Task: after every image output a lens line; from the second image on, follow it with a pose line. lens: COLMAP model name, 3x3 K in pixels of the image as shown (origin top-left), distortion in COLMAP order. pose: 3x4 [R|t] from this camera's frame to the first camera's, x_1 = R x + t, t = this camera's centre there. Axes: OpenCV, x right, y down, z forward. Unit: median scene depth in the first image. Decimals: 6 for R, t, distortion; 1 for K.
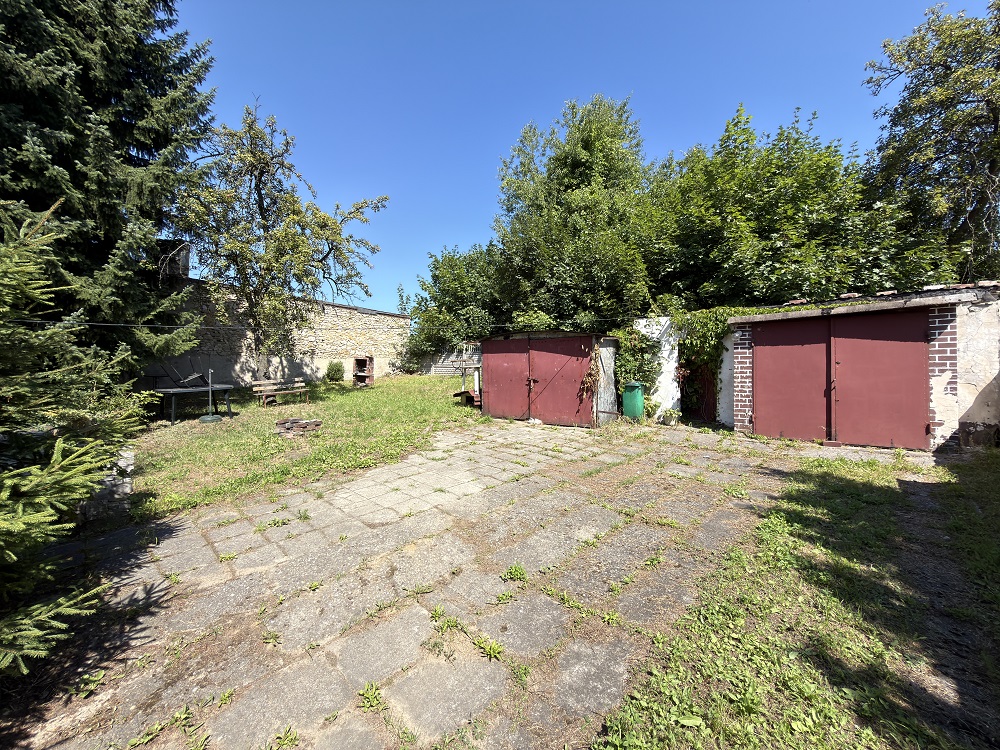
lens RADIAL K [[392.9, 0, 503.5], [0, 392.9, 374.1], [0, 0, 1]] dist [-0.002419, -0.000133]
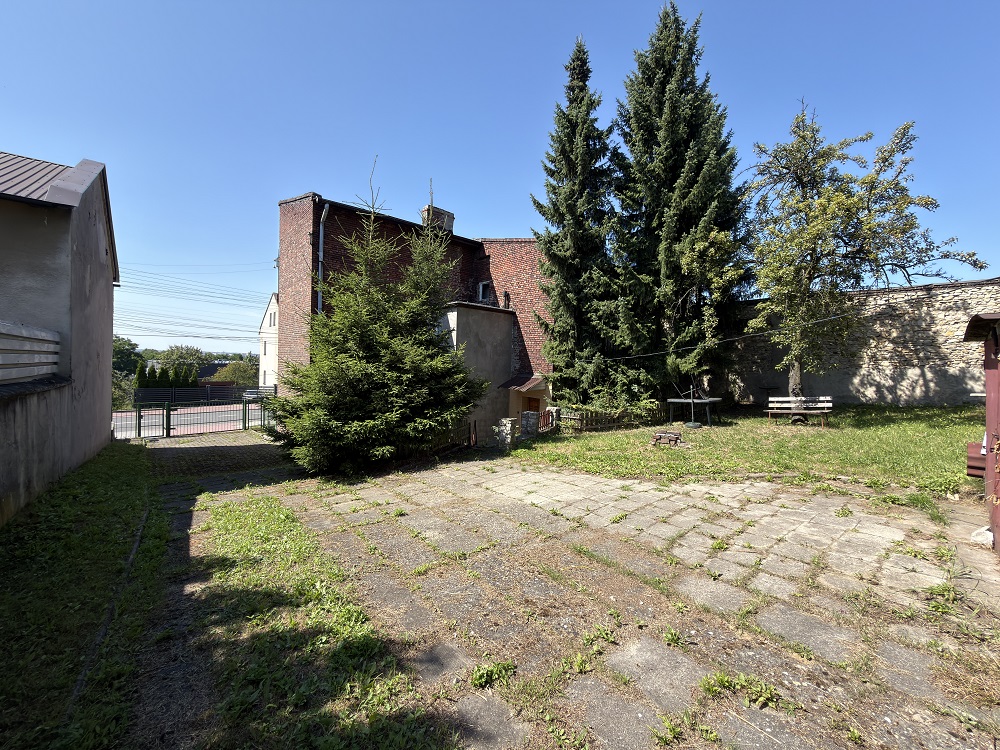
lens RADIAL K [[392.9, 0, 501.9], [0, 392.9, 373.4], [0, 0, 1]] dist [-0.002419, -0.000133]
pose [[-0.150094, 0.001248, -0.988671, 1.580944], [-0.012257, 0.999920, 0.003123, -0.127795], [0.988596, 0.012587, -0.150067, 1.569775]]
